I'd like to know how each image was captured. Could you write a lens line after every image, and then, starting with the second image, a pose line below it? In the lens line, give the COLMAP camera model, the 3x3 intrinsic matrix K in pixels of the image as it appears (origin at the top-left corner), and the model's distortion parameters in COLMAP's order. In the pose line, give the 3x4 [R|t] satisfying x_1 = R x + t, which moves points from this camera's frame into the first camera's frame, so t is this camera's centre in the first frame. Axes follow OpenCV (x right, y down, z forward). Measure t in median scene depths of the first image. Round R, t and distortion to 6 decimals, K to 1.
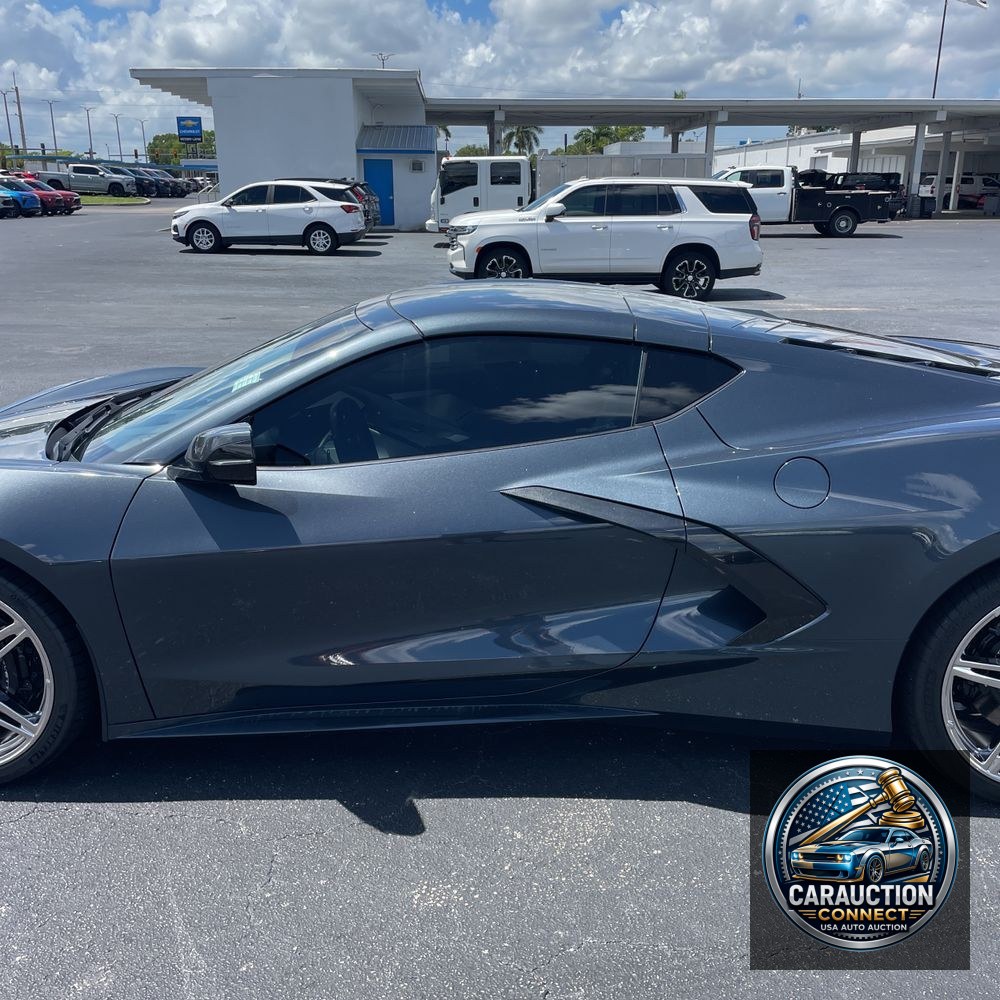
lens RADIAL K [[1016.5, 0, 500.0], [0, 1016.5, 500.0], [0, 0, 1]] dist [0.078458, -0.103015]
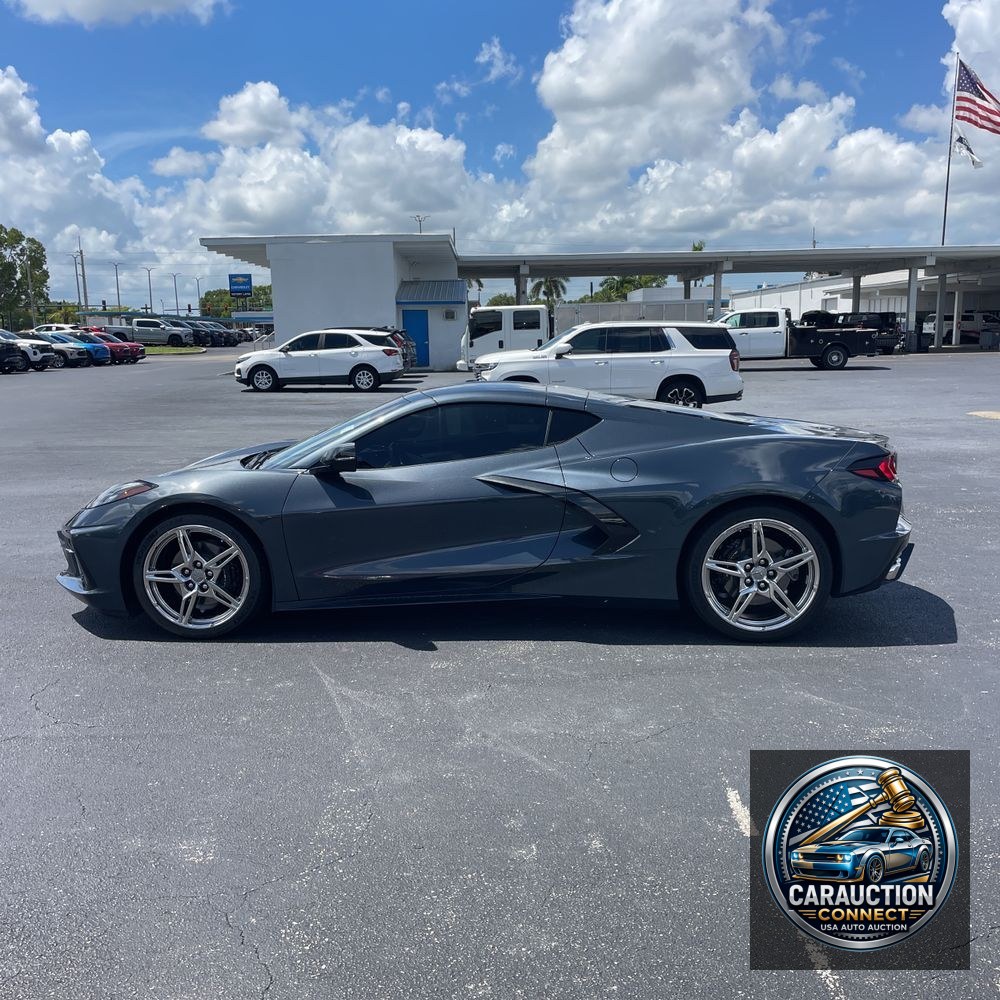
lens RADIAL K [[1017.4, 0, 497.0], [0, 1017.4, 476.4], [0, 0, 1]] dist [0.096578, -0.135582]
pose [[0.999262, -0.012937, -0.036162, 0.010987], [0.007169, 0.987839, -0.155313, 0.028470], [0.037732, 0.154939, 0.987203, -0.092251]]
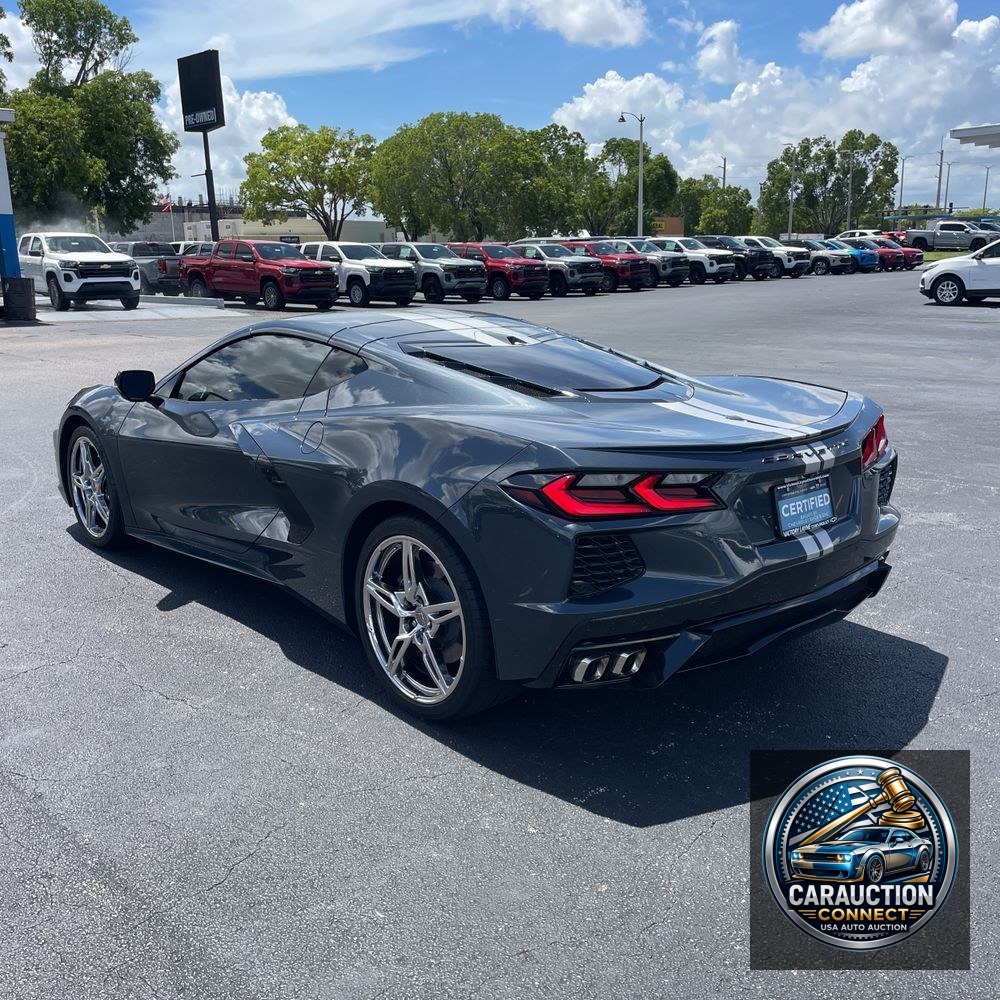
lens RADIAL K [[1001.1, 0, 500.0], [0, 1001.1, 500.0], [0, 0, 1]] dist [0.096930, -0.144386]
pose [[0.681376, 0.158407, -0.714587, 0.144674], [-0.192698, 0.980681, 0.033652, -0.002968], [0.706112, 0.114770, 0.698737, 0.016175]]
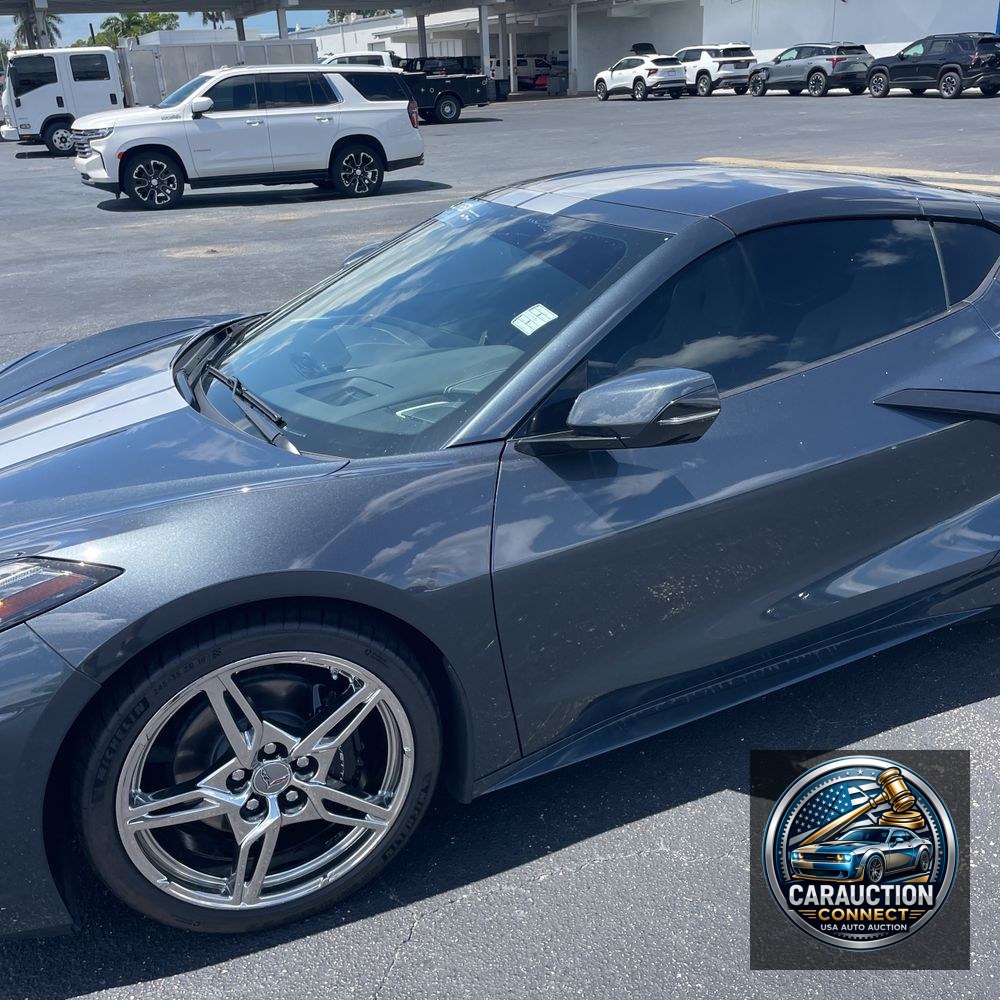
lens RADIAL K [[1016.5, 0, 500.0], [0, 1016.5, 500.0], [0, 0, 1]] dist [0.078458, -0.103015]
pose [[0.914131, -0.190227, 0.358019, -0.059375], [0.156215, 0.980168, 0.121930, -0.008039], [-0.374114, -0.055532, 0.925719, 0.028719]]
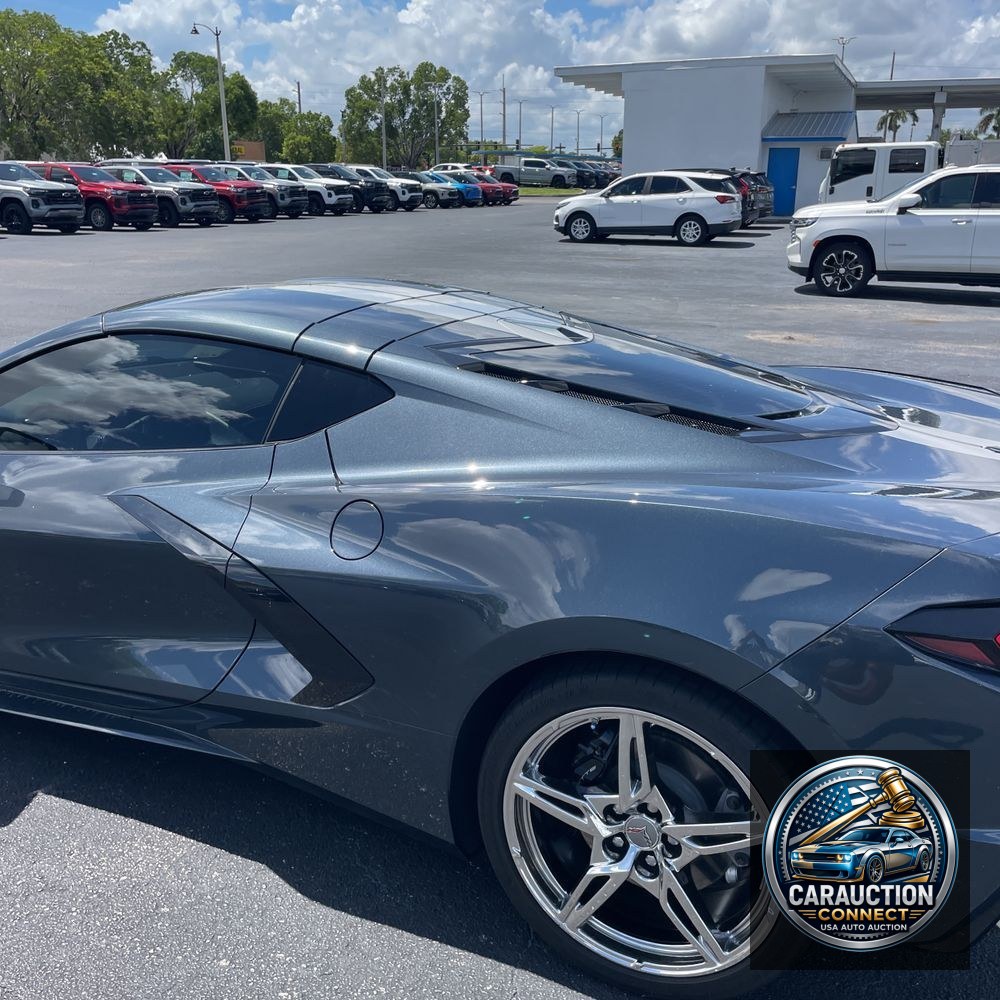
lens RADIAL K [[1017.4, 0, 497.0], [0, 1017.4, 476.4], [0, 0, 1]] dist [0.096578, -0.135582]
pose [[0.910308, 0.114938, -0.397654, 0.069069], [-0.119905, 0.992707, 0.012446, -0.008079], [0.396185, 0.036351, 0.917451, 0.024072]]
